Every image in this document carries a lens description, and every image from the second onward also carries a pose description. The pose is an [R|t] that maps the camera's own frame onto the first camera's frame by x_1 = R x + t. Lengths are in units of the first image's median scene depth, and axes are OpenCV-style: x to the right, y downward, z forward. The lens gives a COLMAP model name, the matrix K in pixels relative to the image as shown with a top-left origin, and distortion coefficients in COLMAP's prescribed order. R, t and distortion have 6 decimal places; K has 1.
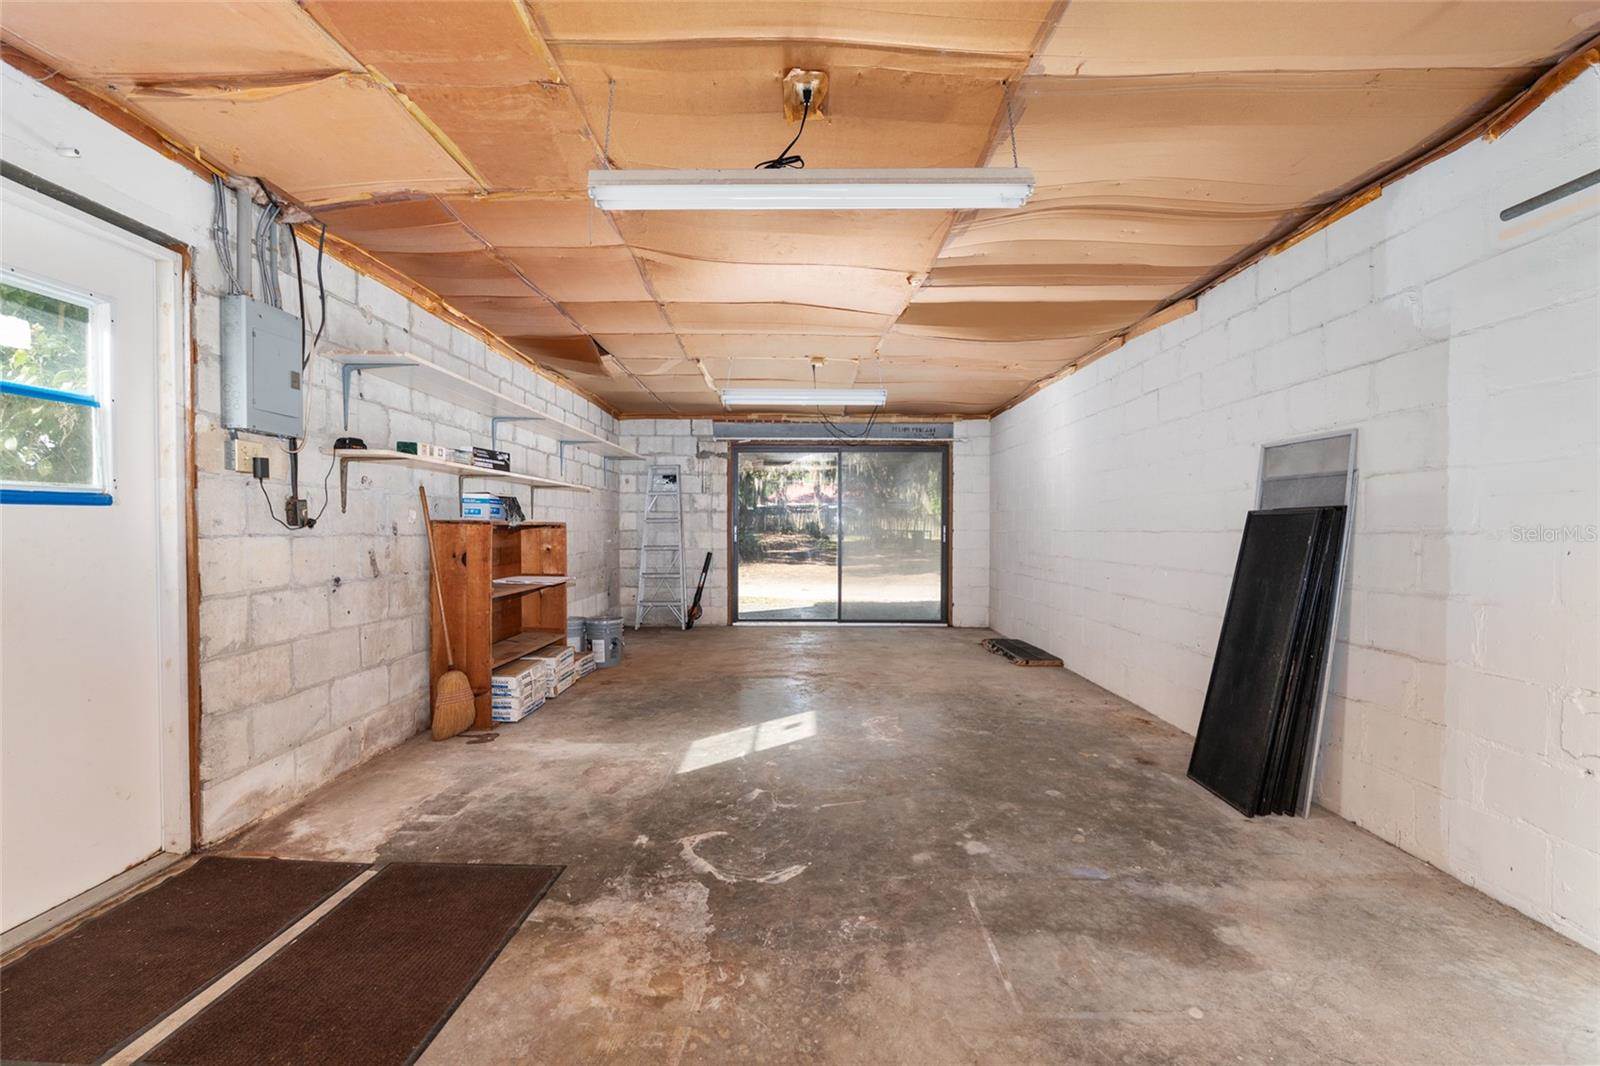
lens RADIAL K [[676.8, 0, 800.0], [0, 676.8, 533.0], [0, 0, 1]] dist [-0.013121, 0.000002]
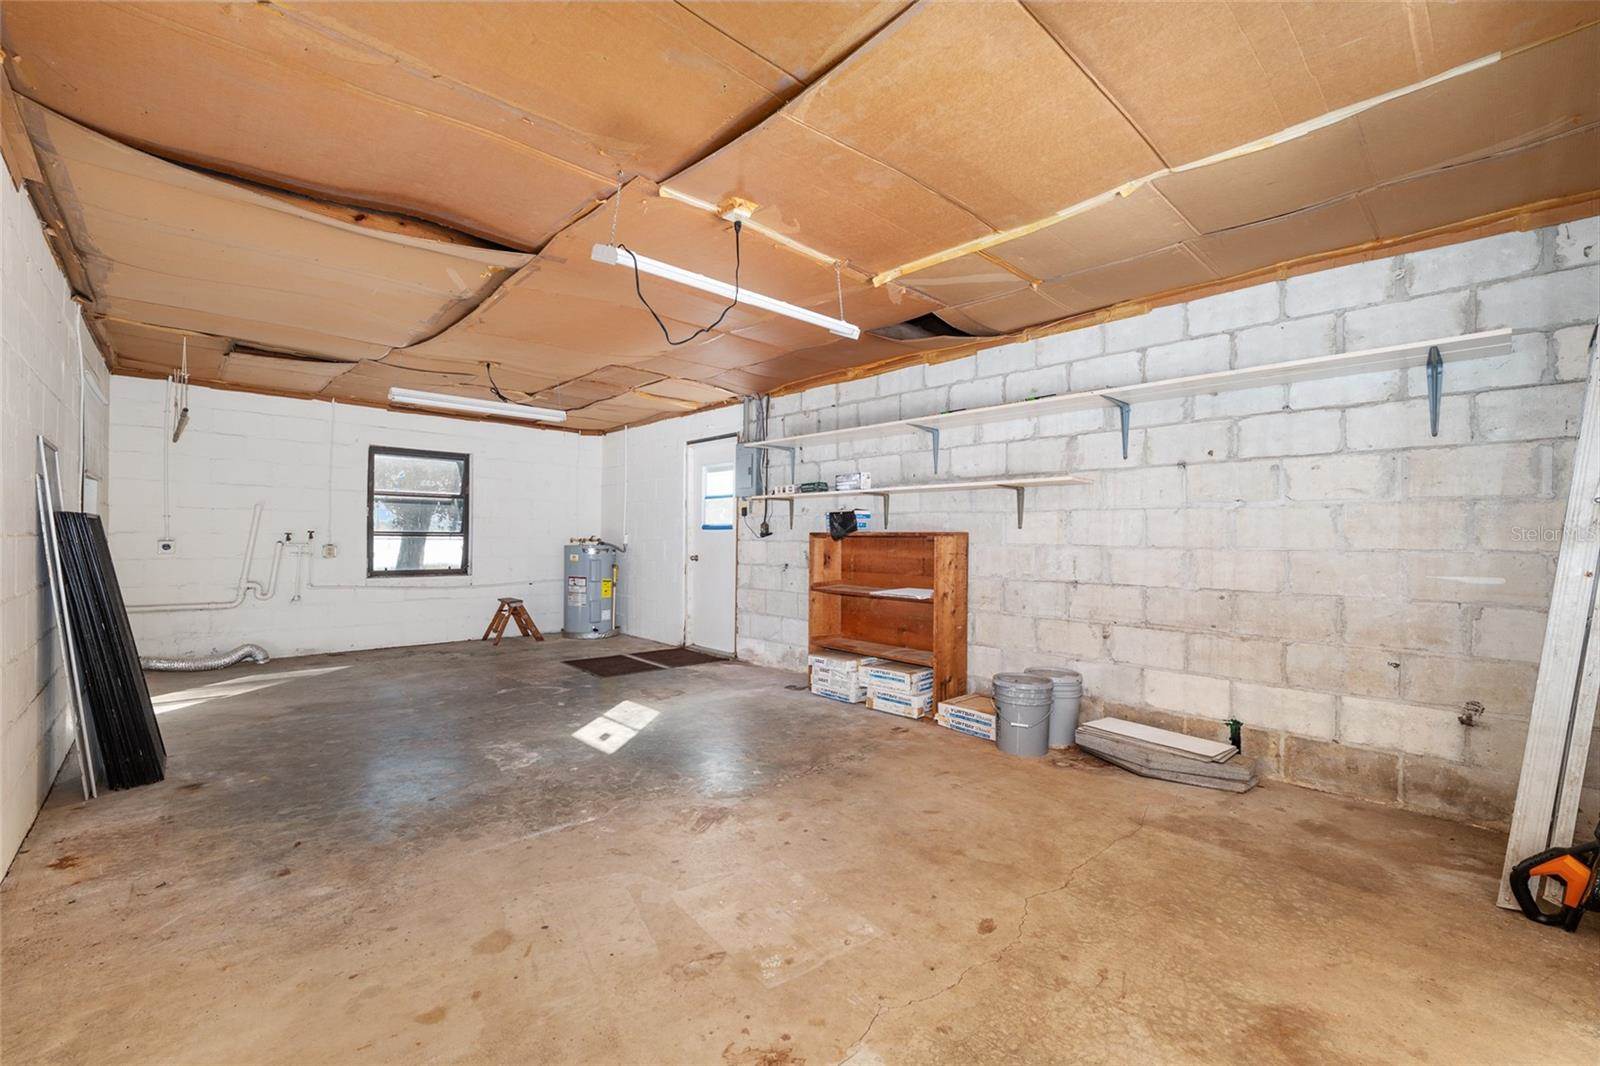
lens RADIAL K [[676.8, 0, 800.0], [0, 676.8, 533.0], [0, 0, 1]] dist [-0.013121, 0.000002]
pose [[-0.733828, -0.011355, -0.679241, 0.523878], [-0.013983, 0.999901, -0.001609, -0.015565], [0.679192, 0.008317, -0.733914, 2.214490]]
